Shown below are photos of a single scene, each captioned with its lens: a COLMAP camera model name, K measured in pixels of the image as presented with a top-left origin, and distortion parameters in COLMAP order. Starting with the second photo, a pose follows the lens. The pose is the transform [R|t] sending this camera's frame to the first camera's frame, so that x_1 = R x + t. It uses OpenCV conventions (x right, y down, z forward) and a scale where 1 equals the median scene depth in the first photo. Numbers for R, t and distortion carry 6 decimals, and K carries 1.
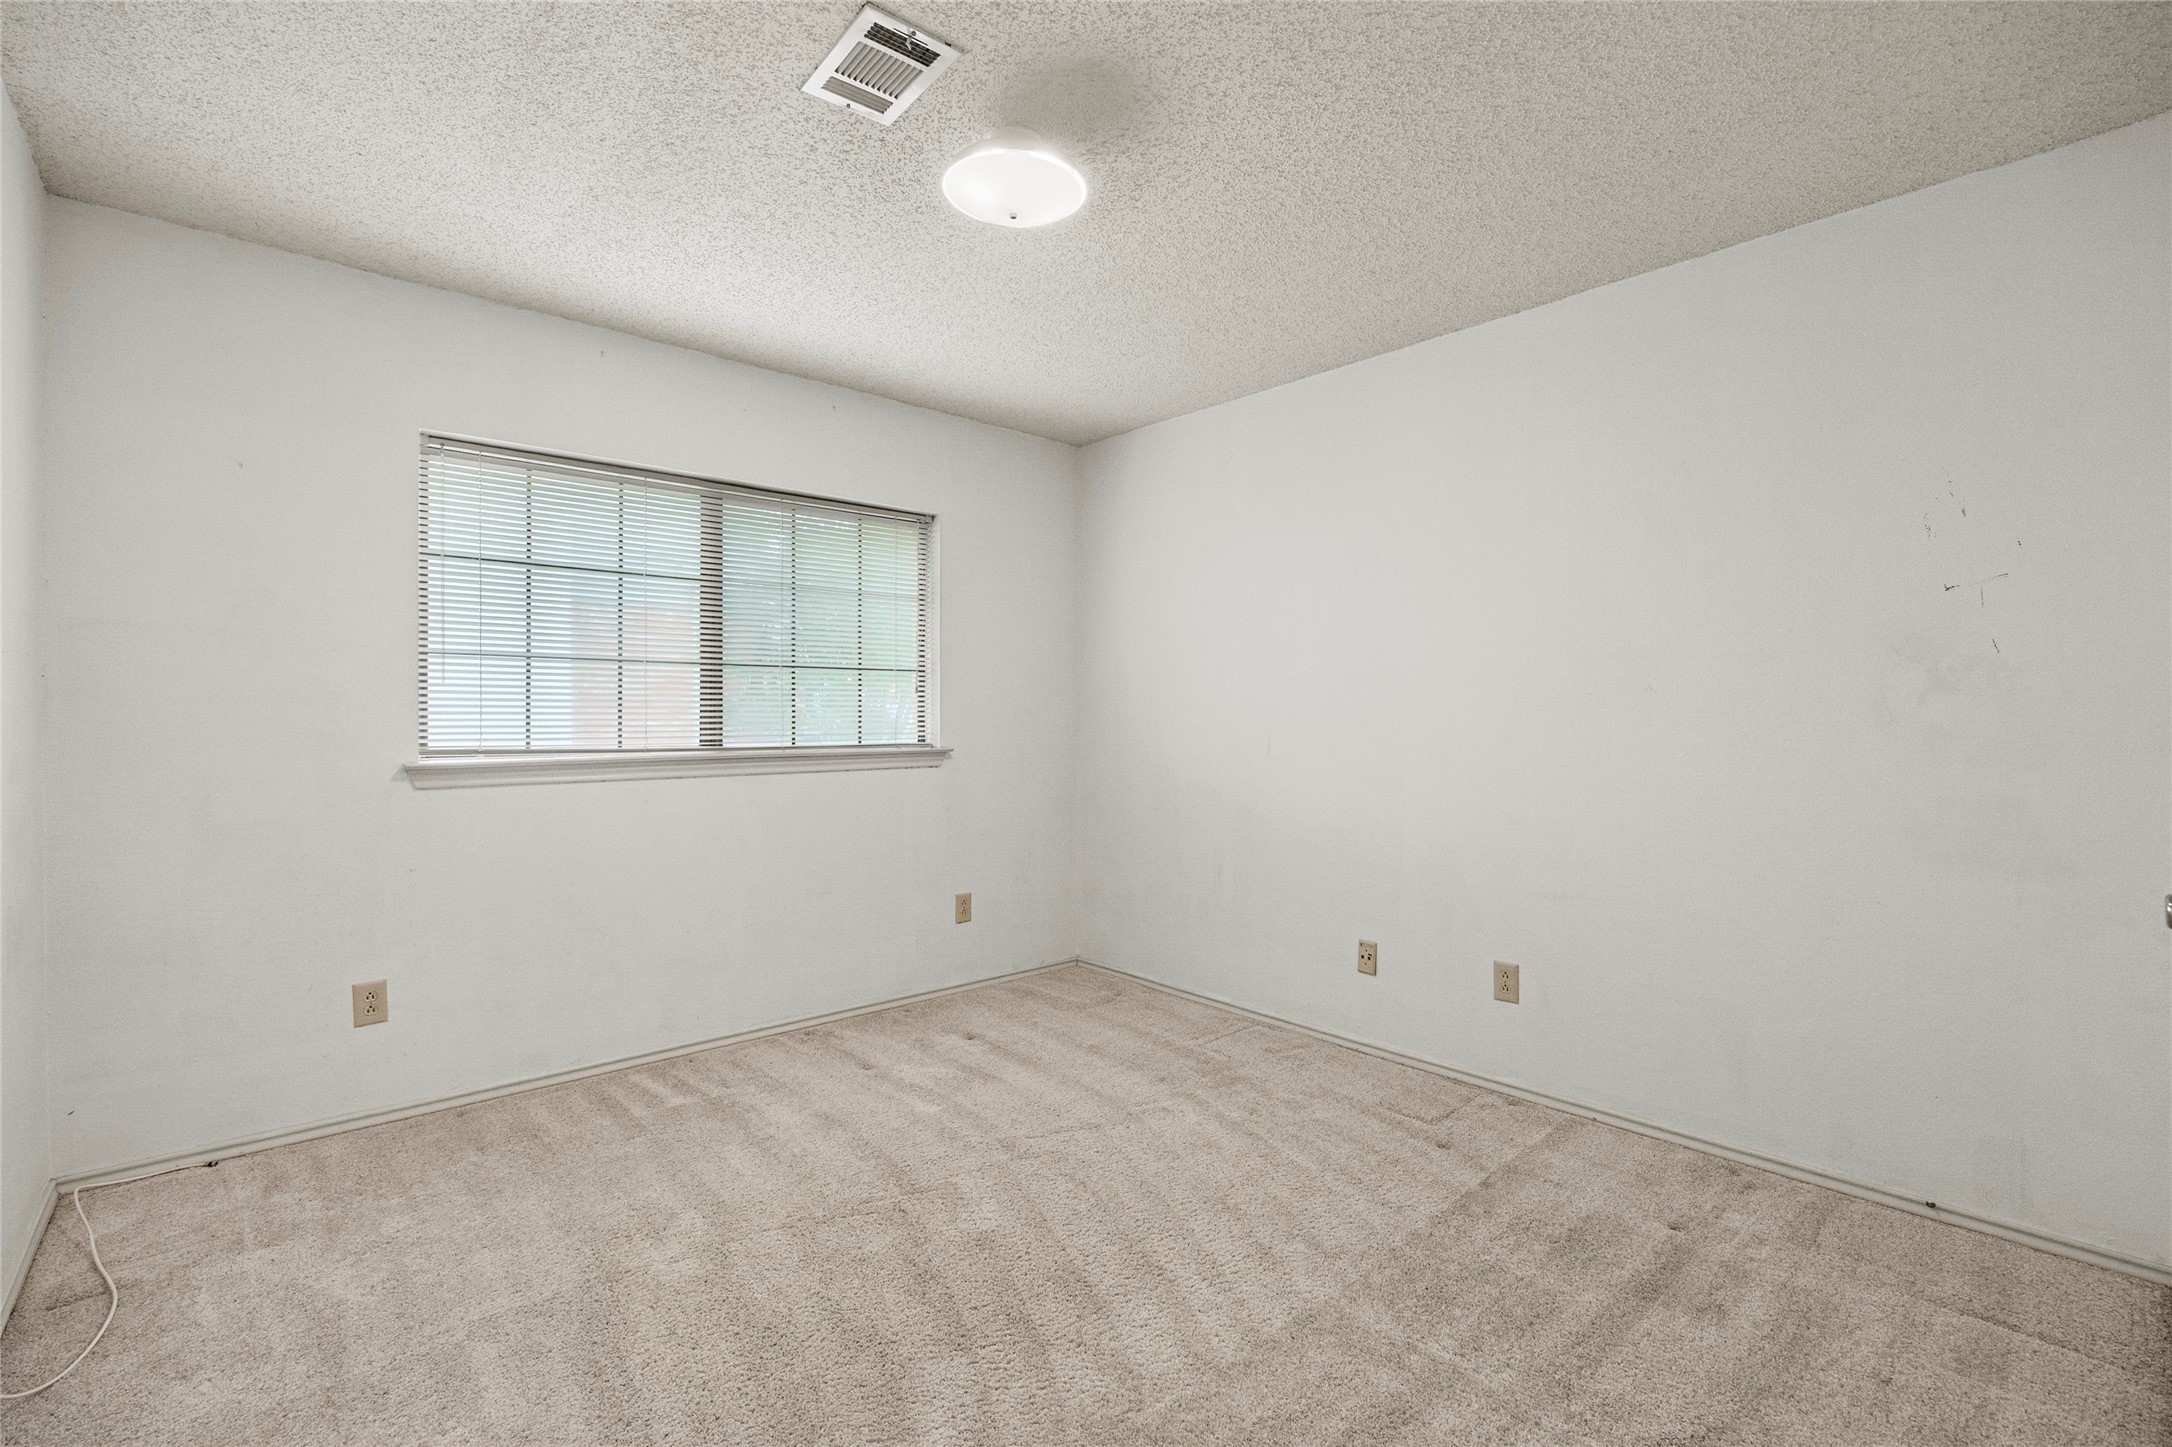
lens RADIAL K [[980.1, 0, 1088.4], [0, 980.1, 702.9], [0, 0, 1]] dist [-0.001283, -0.000396]
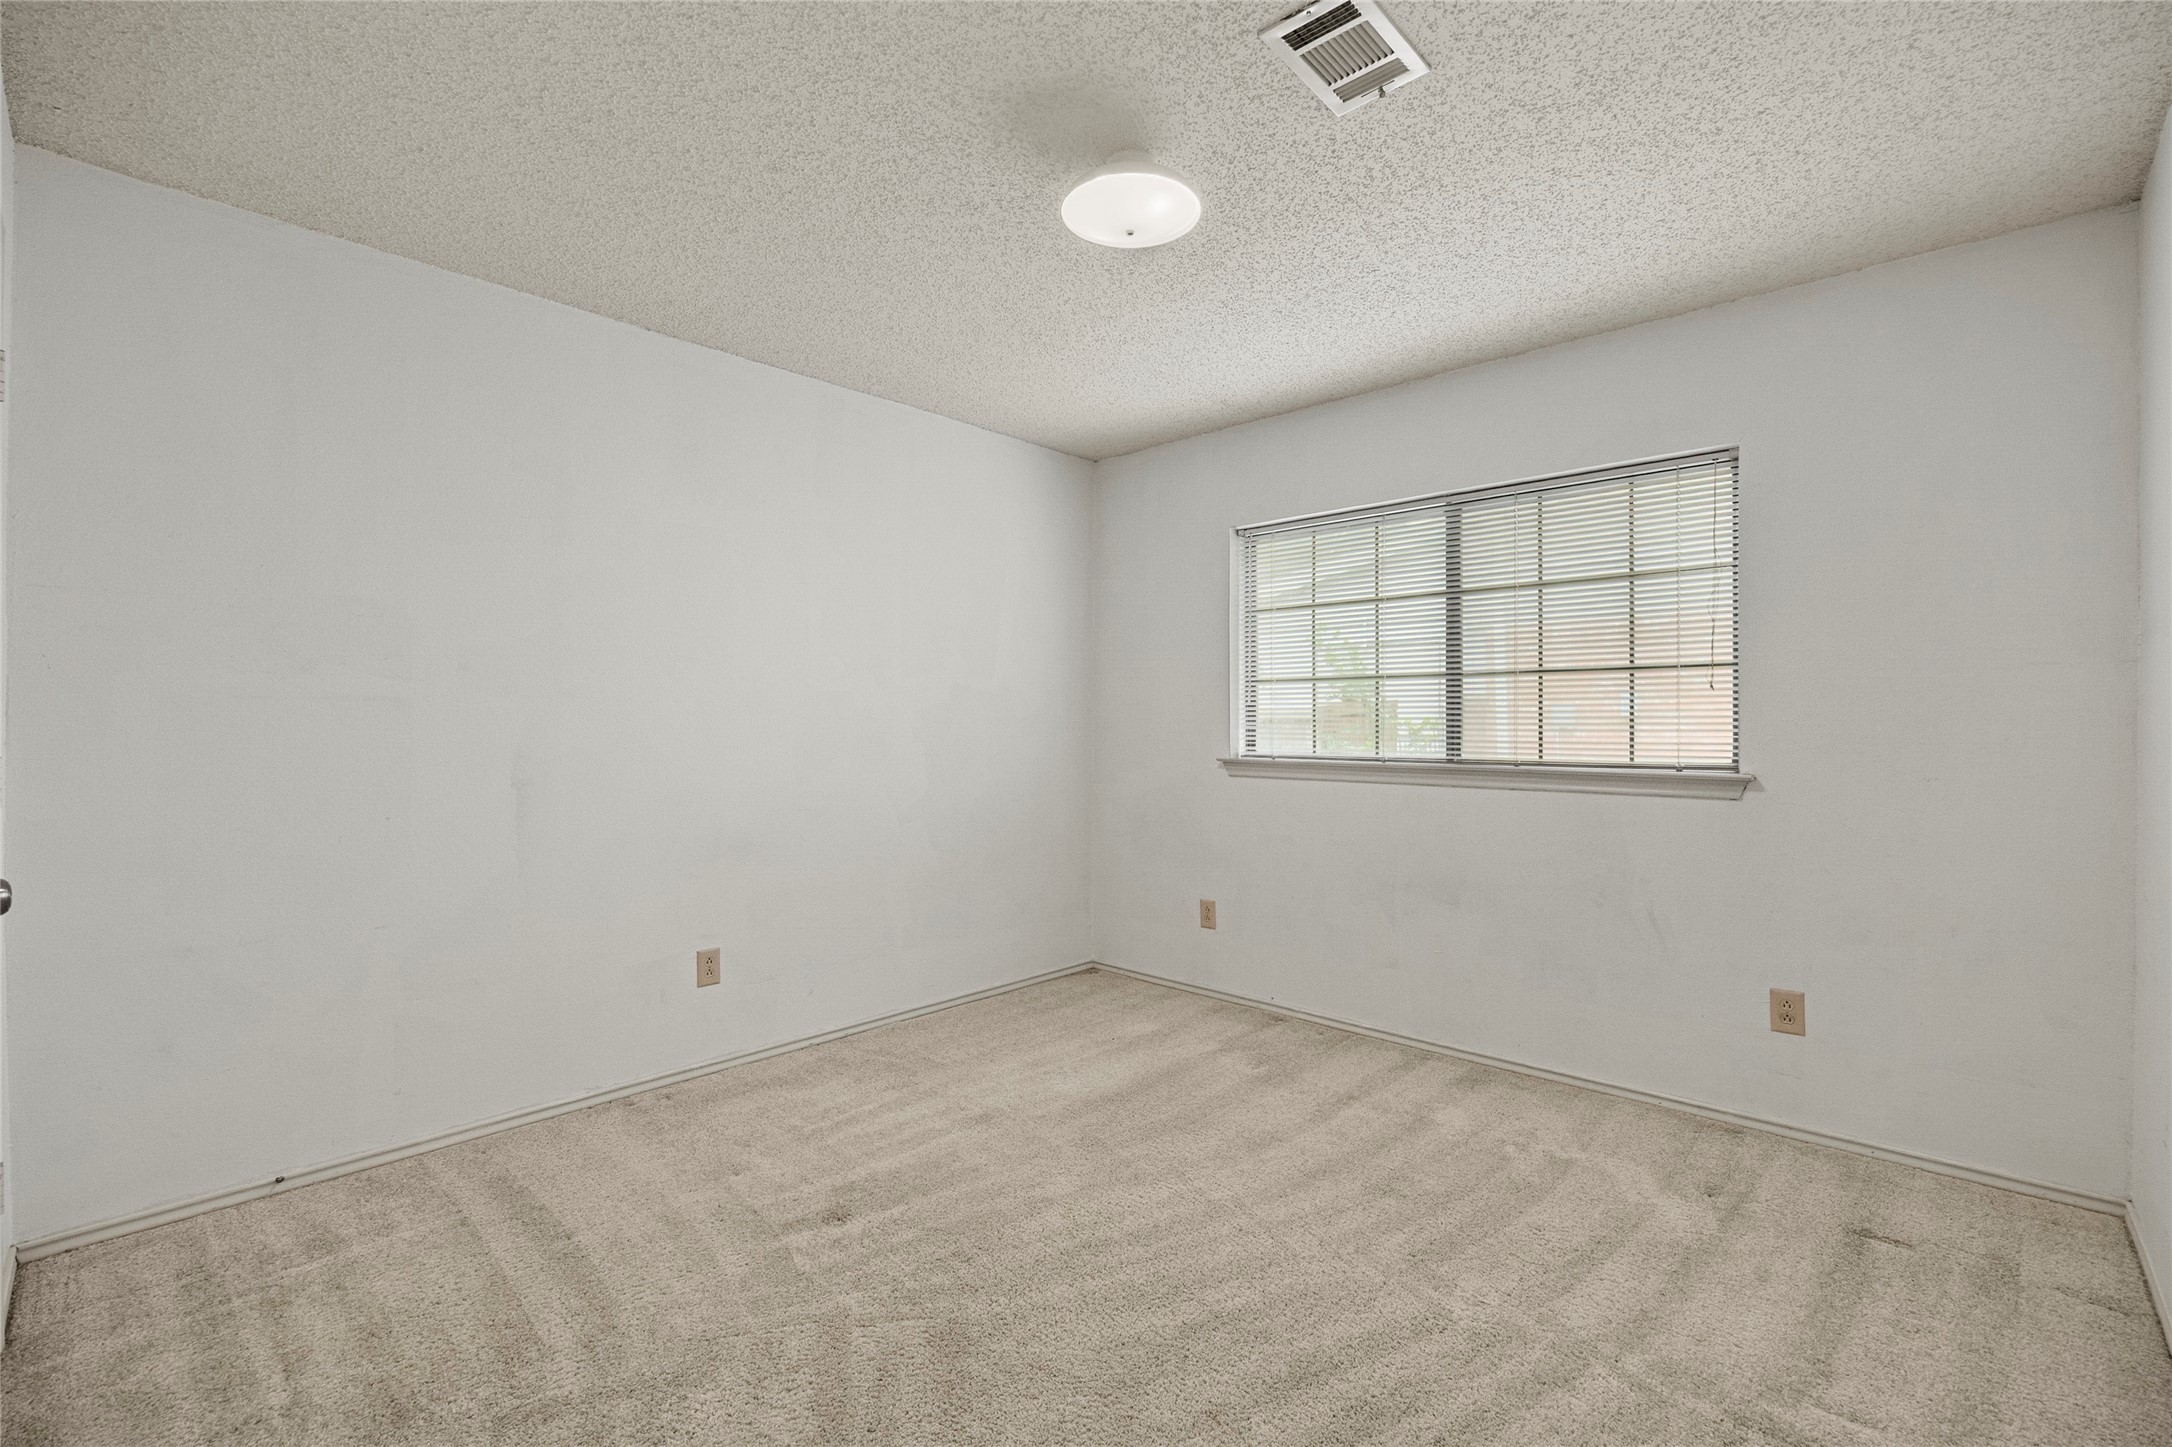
lens RADIAL K [[953.1, 0, 1081.1], [0, 953.1, 708.8], [0, 0, 1]] dist [-0.002465, -0.000126]
pose [[0.026030, -0.014106, -0.999562, 0.575155], [0.010098, 0.999853, -0.013847, 0.004624], [0.999610, -0.009733, 0.026168, 0.587234]]
